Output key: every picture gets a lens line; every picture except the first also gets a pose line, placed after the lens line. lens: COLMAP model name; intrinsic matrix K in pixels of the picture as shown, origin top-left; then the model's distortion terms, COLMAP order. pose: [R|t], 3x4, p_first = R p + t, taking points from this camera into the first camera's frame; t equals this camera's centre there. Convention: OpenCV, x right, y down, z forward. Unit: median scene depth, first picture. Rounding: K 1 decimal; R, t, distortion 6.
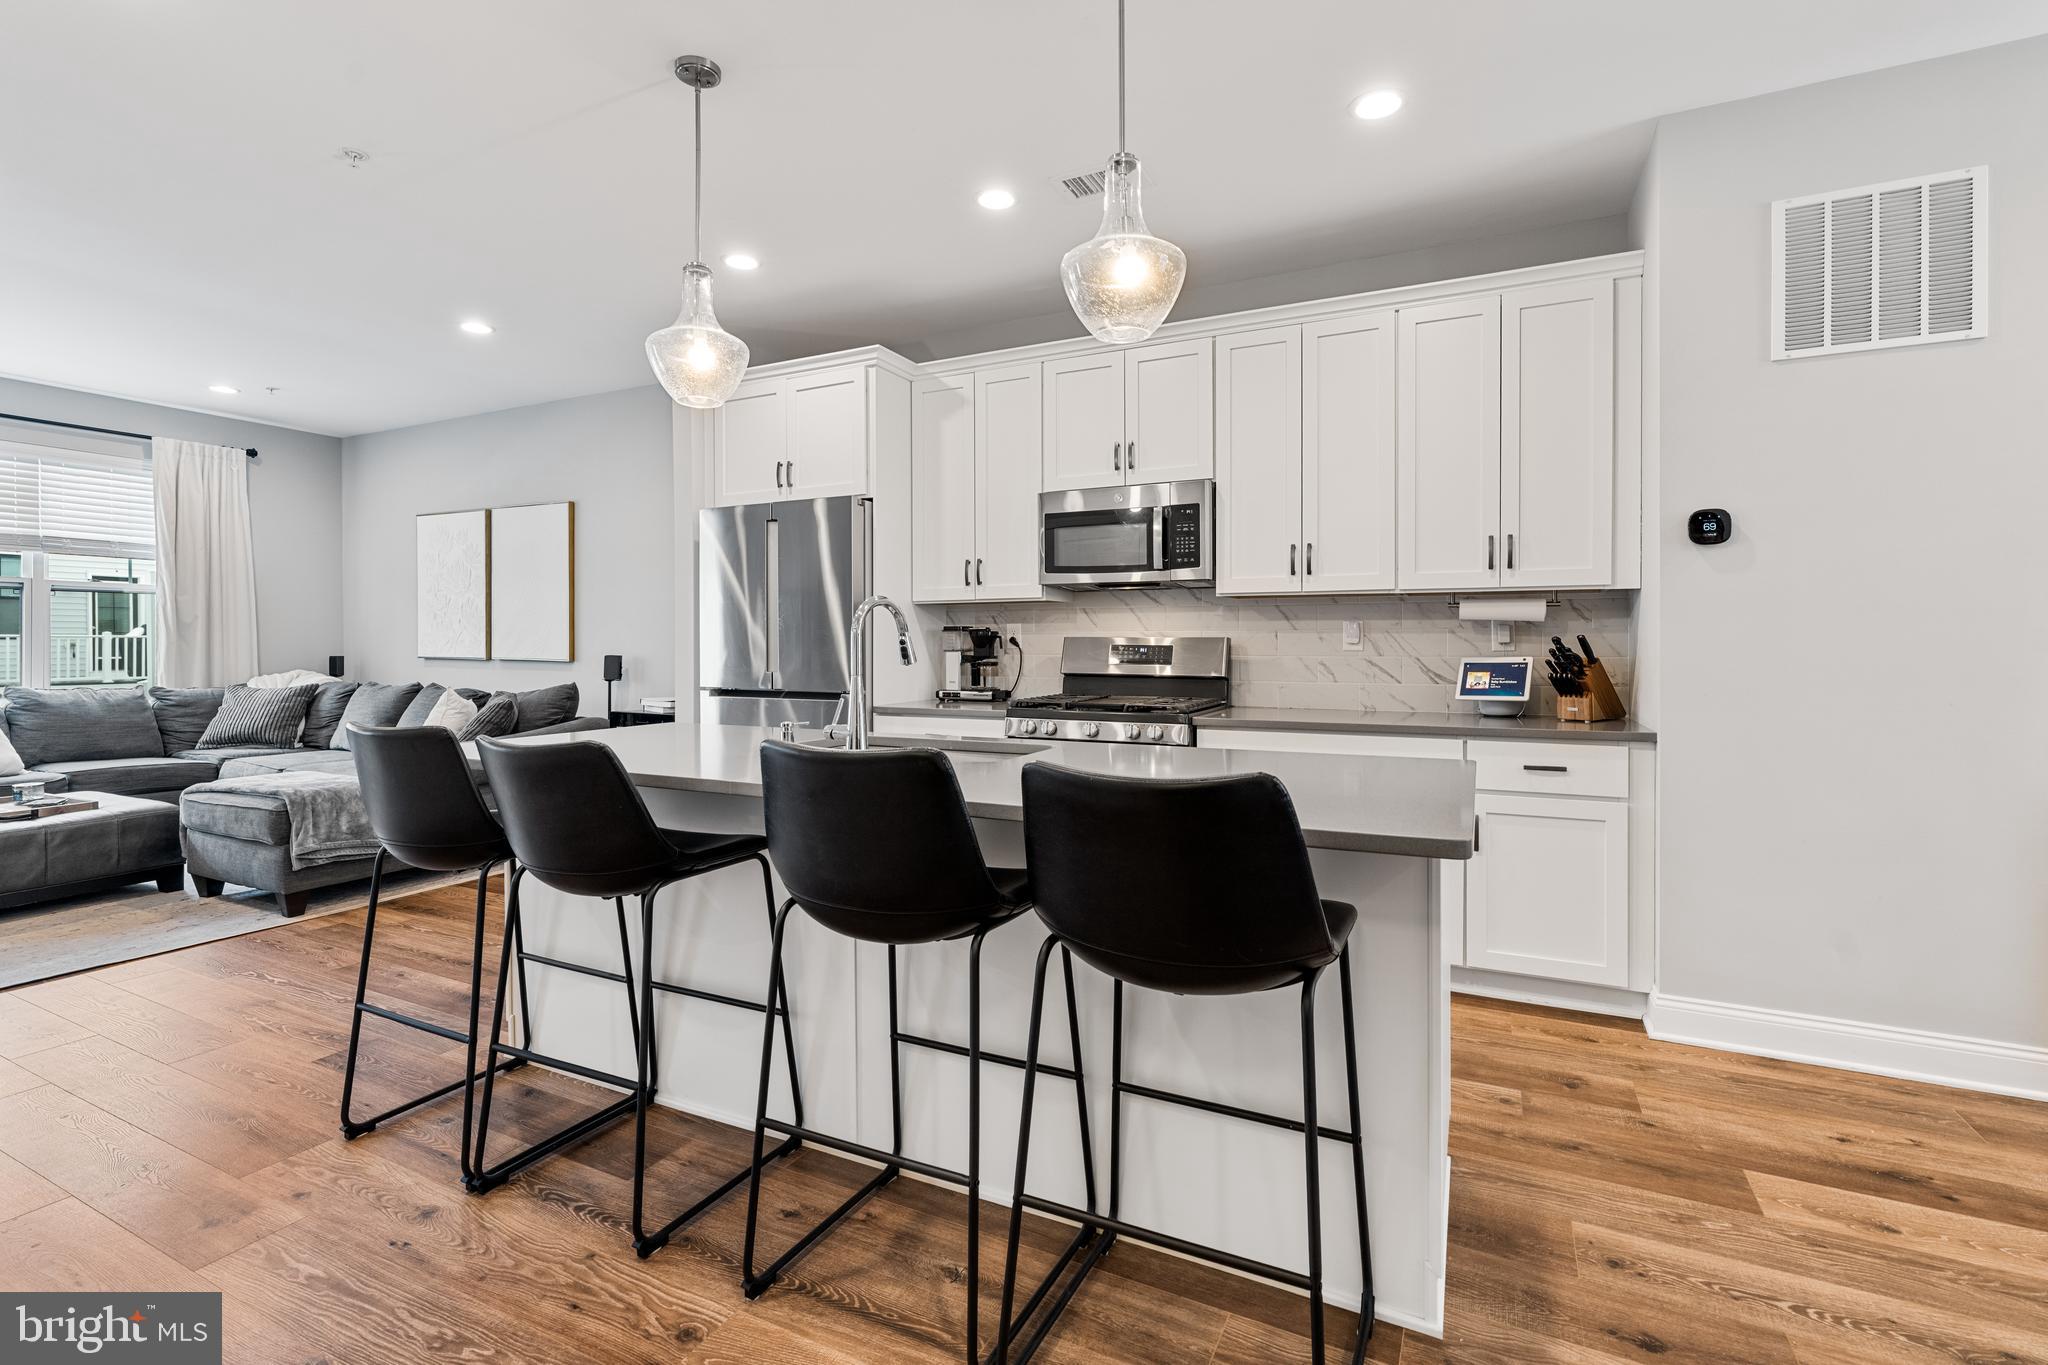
lens RADIAL K [[919.7, 0, 1021.1], [0, 919.7, 646.2], [0, 0, 1]] dist [-0.008806, 0.003049]
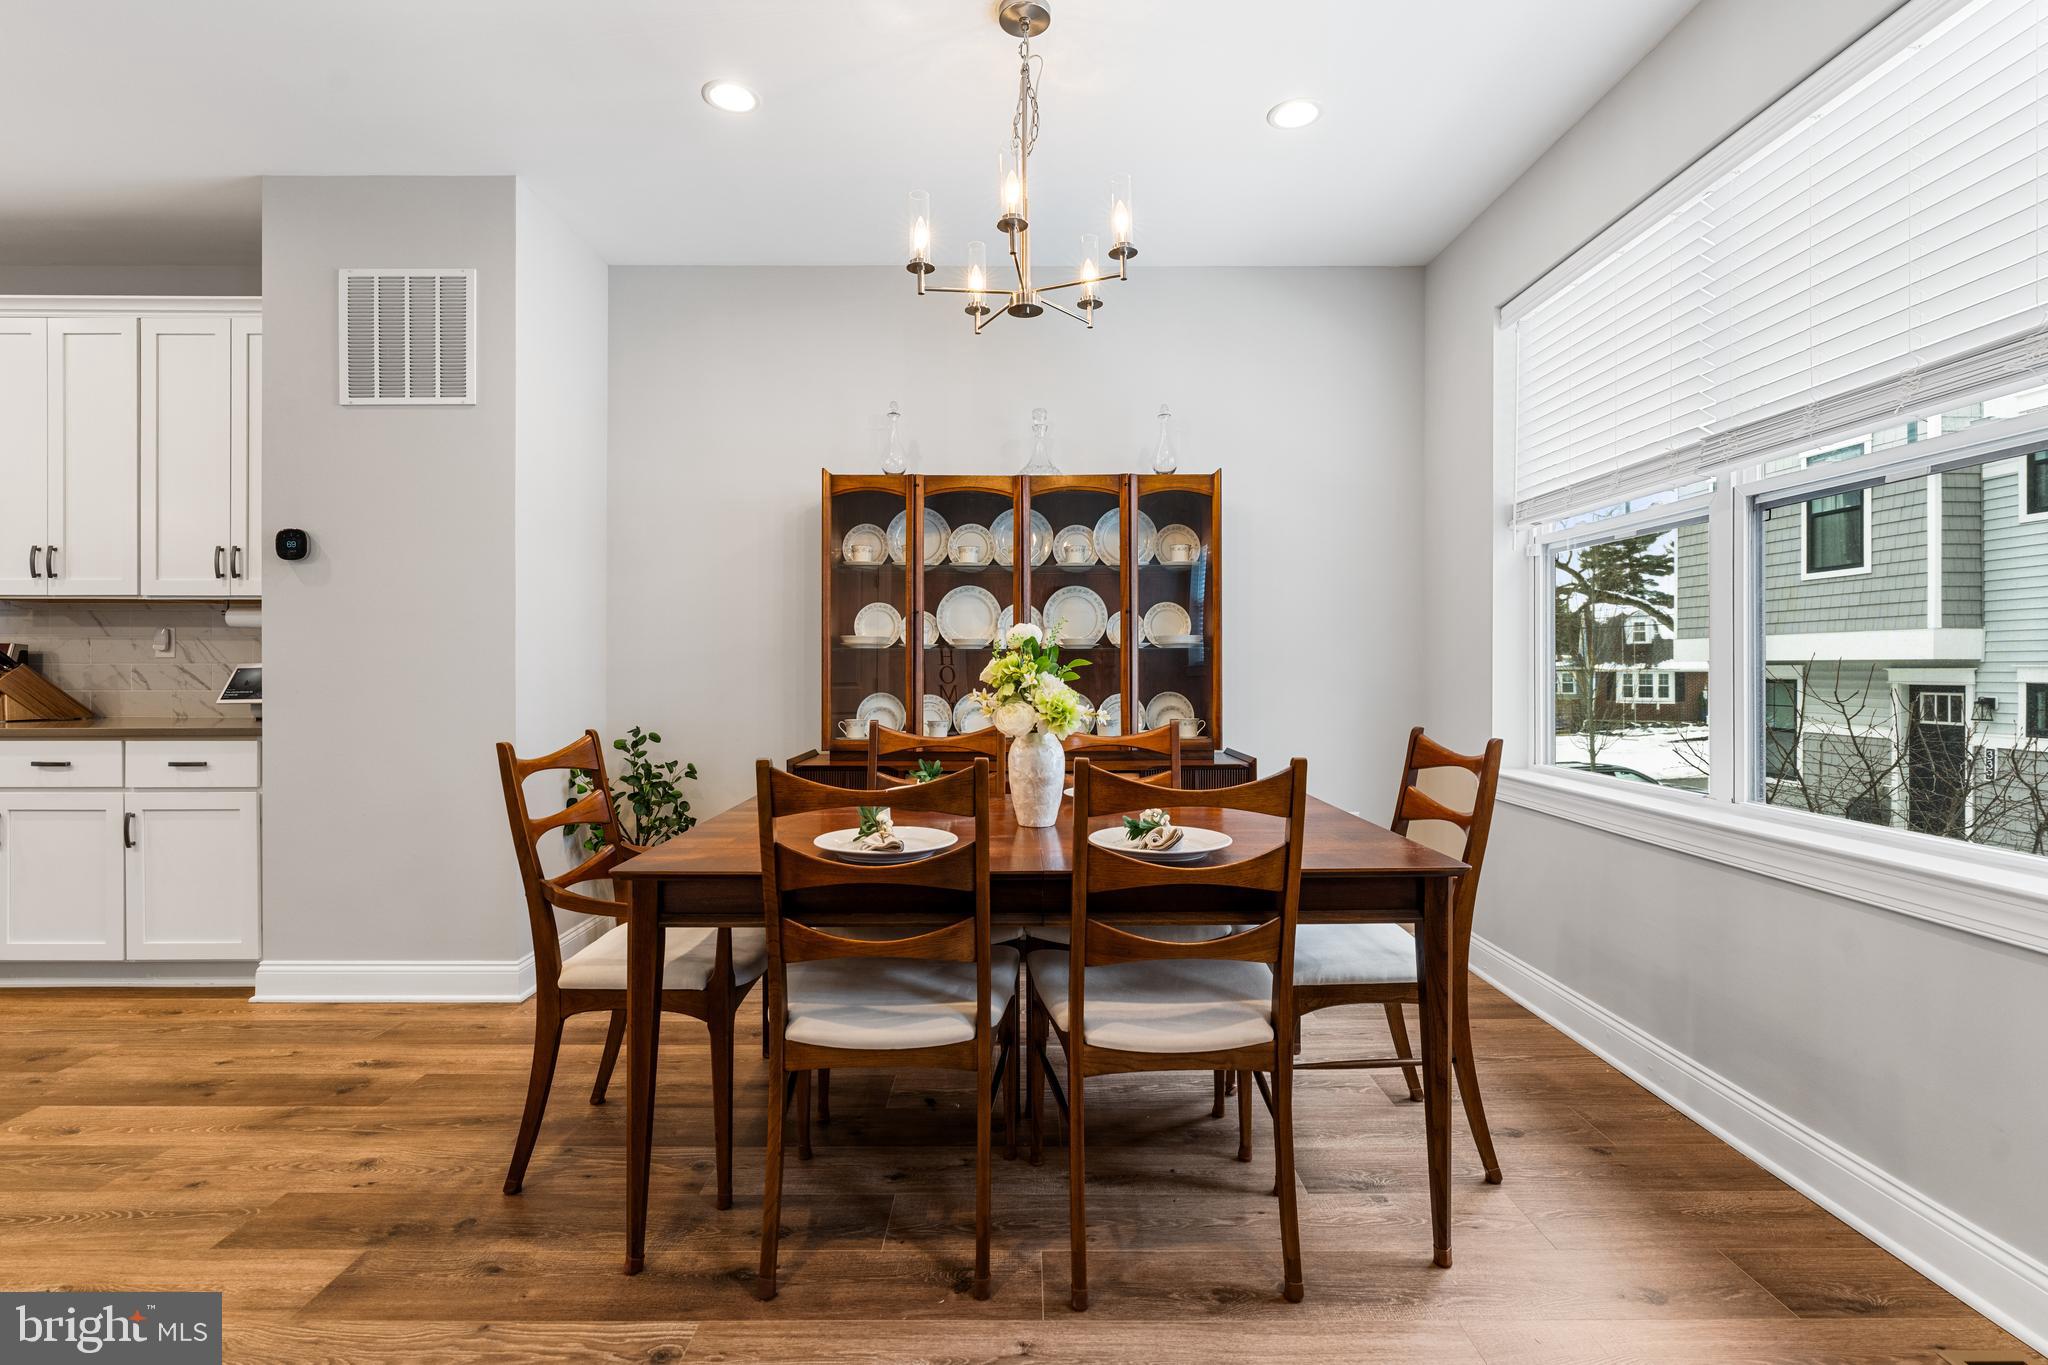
lens RADIAL K [[919.7, 0, 1007.1], [0, 919.7, 672.4], [0, 0, 1]] dist [-0.008806, 0.003049]
pose [[0.888939, -0.000722, 0.458025, 0.920539], [-0.000276, 0.999998, 0.002112, 0.023160], [-0.458025, -0.002004, 0.888937, -0.378782]]
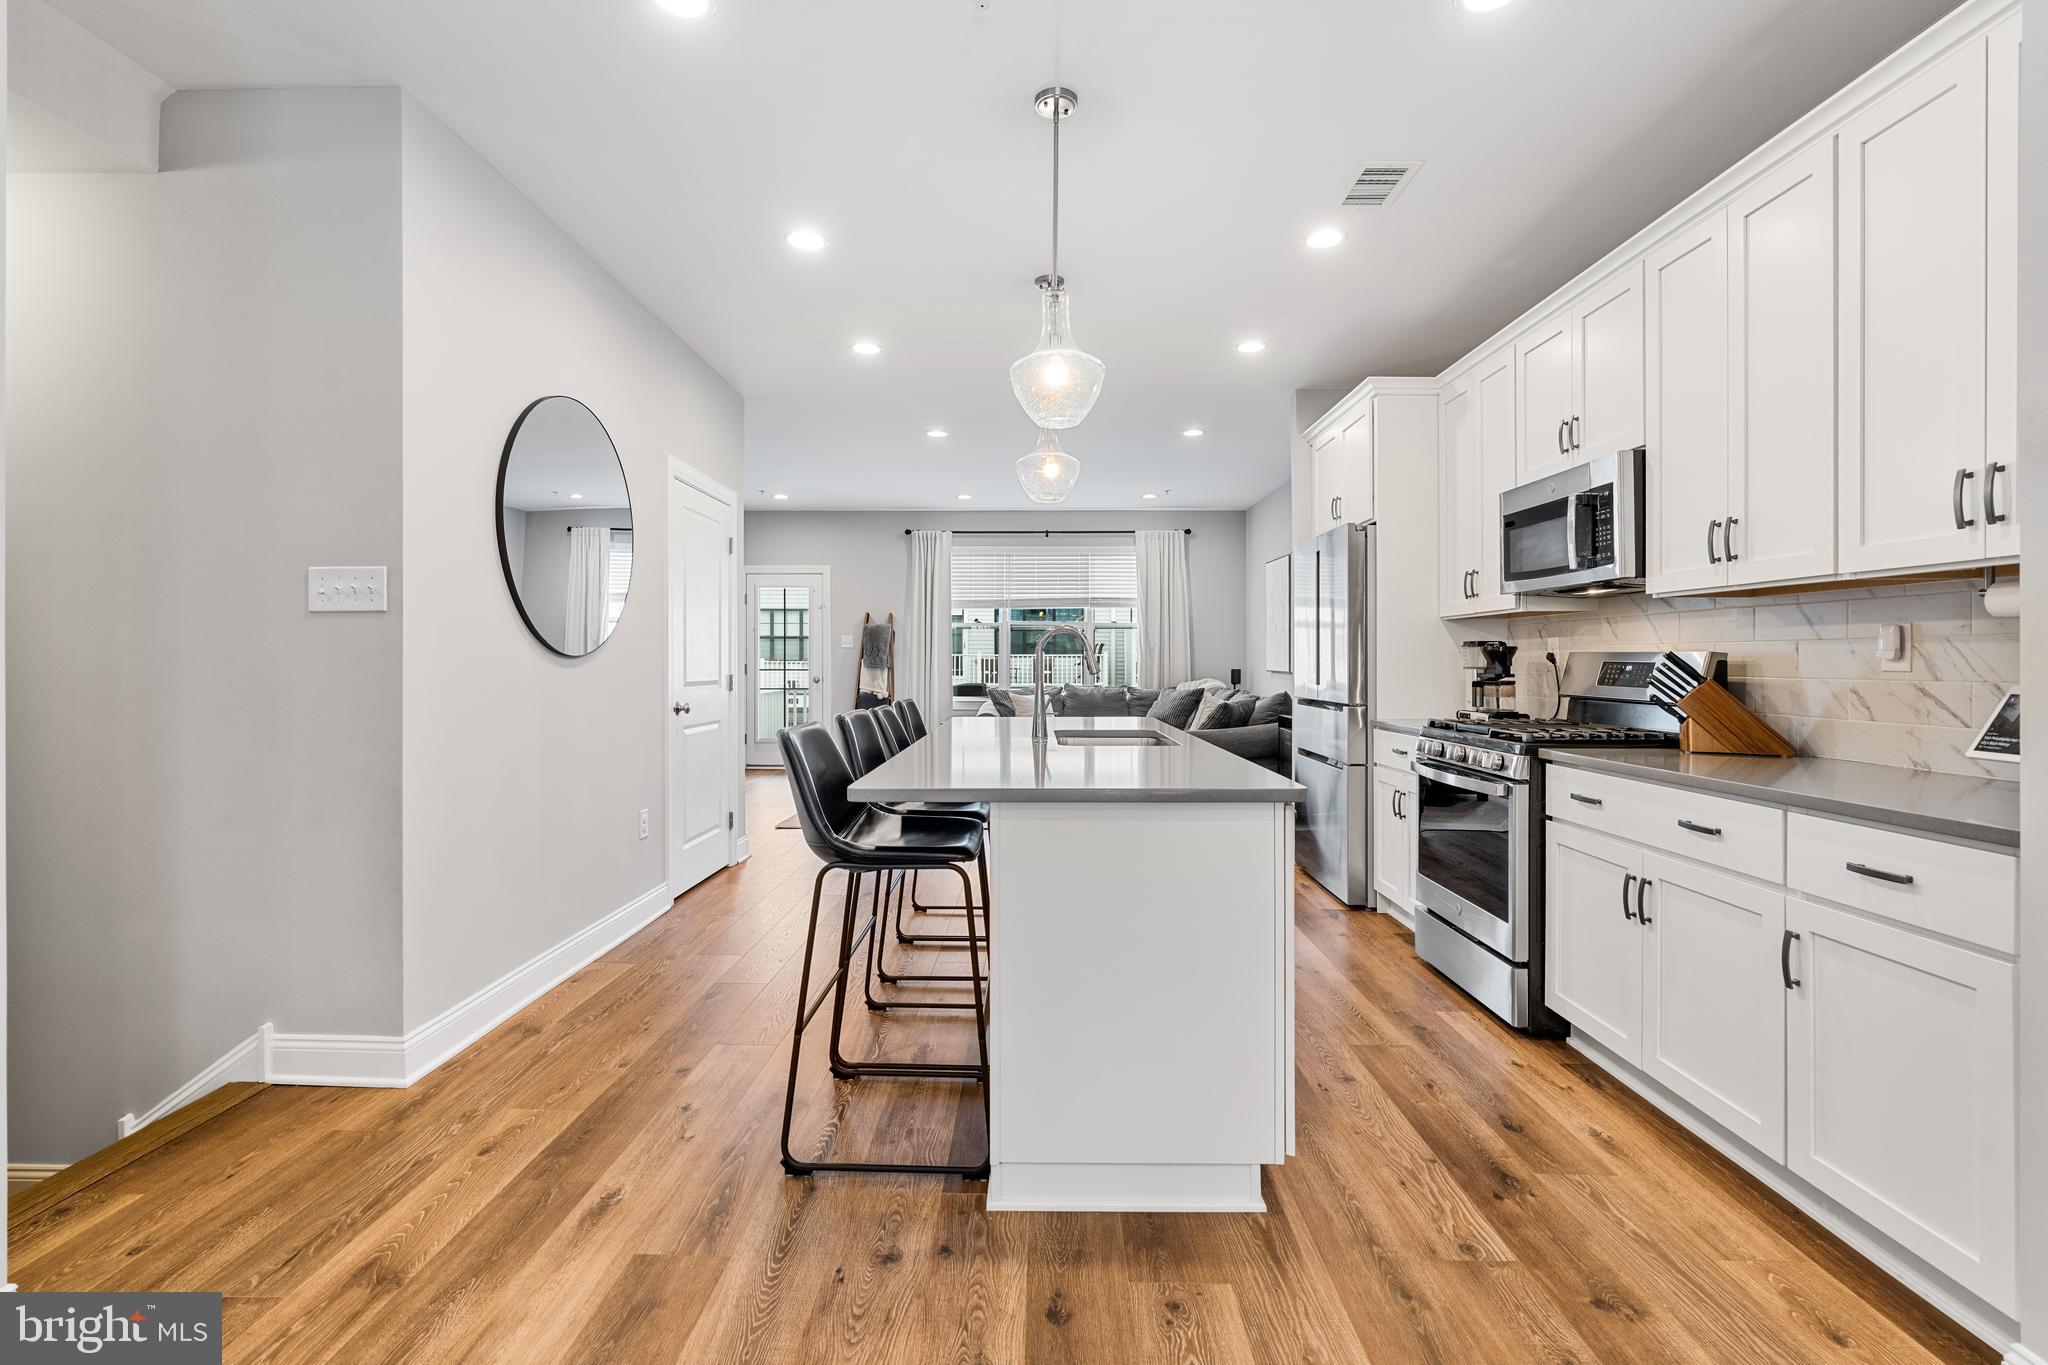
lens RADIAL K [[919.7, 0, 1030.7], [0, 919.7, 657.0], [0, 0, 1]] dist [-0.008806, 0.003049]
pose [[0.441449, -0.002977, -0.897281, 0.845720], [-0.004085, 0.999977, -0.005327, 0.000938], [0.897277, 0.006017, 0.441427, 0.256682]]
